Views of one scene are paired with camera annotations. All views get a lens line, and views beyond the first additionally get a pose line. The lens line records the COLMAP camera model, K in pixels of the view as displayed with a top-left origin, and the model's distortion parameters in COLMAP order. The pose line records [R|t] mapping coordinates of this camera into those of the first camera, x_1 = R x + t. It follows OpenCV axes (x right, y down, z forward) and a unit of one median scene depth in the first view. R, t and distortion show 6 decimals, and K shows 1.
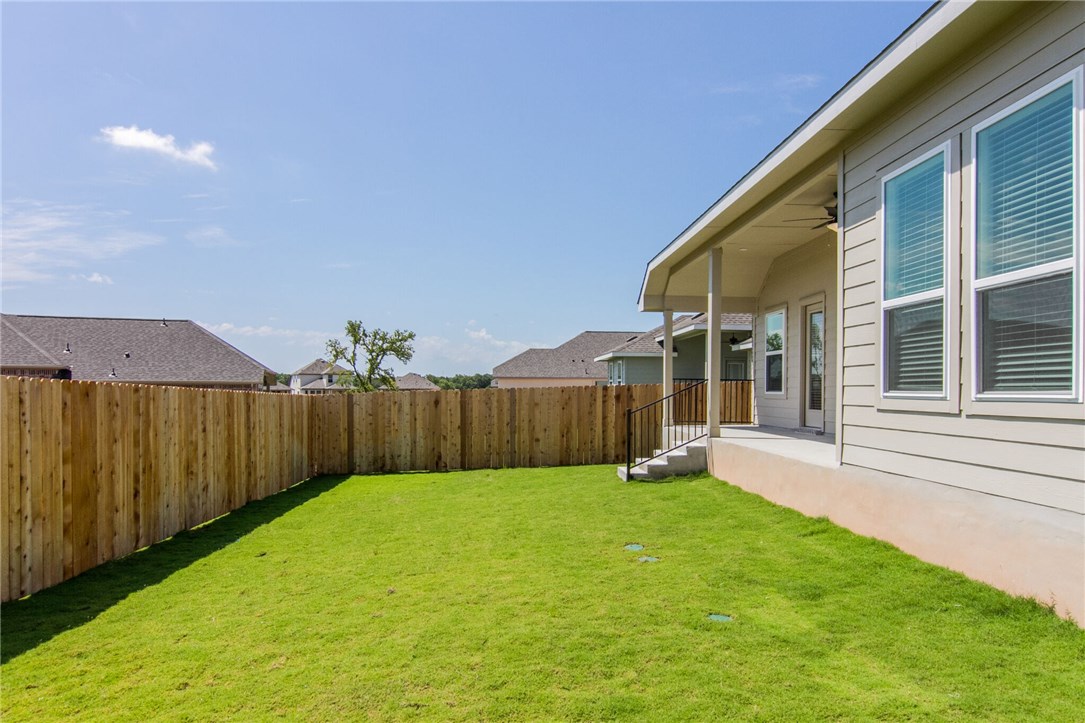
lens RADIAL K [[717.5, 0, 576.4], [0, 717.5, 401.9], [0, 0, 1]] dist [0.004522, 0.001146]
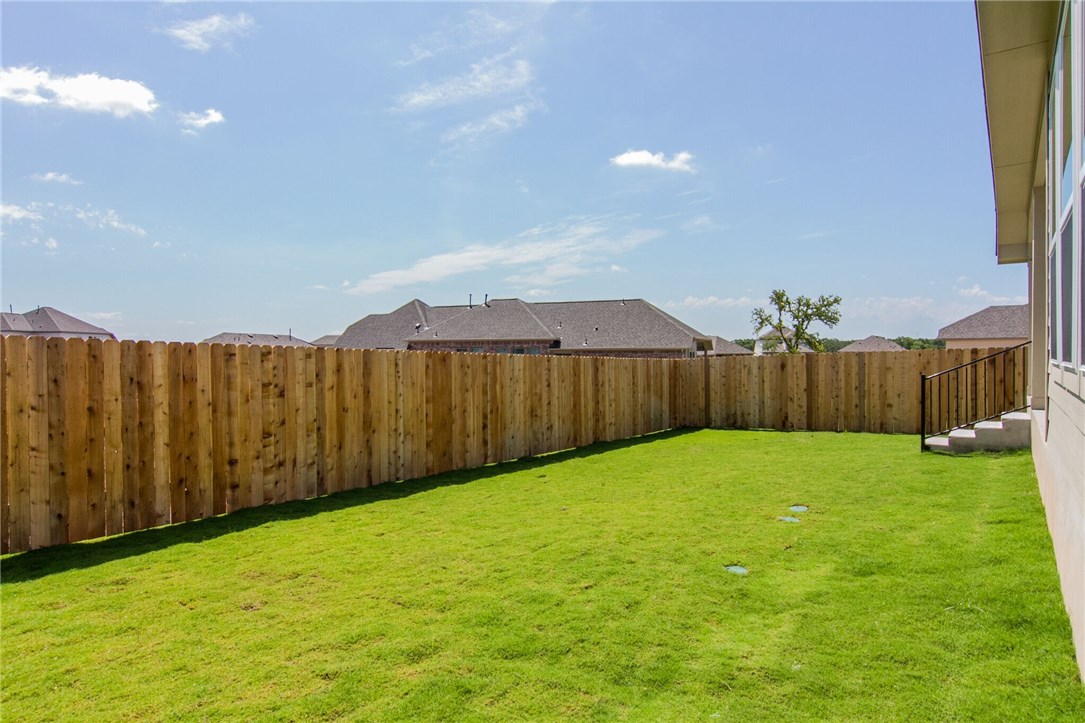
lens RADIAL K [[665.1, 0, 542.5], [0, 665.1, 361.5], [0, 0, 1]] dist [0.002135, 0.000170]
pose [[0.757655, 0.001315, -0.652654, 0.209444], [-0.004088, 0.999988, -0.002731, -0.002183], [0.652643, 0.004737, 0.757651, 0.017728]]
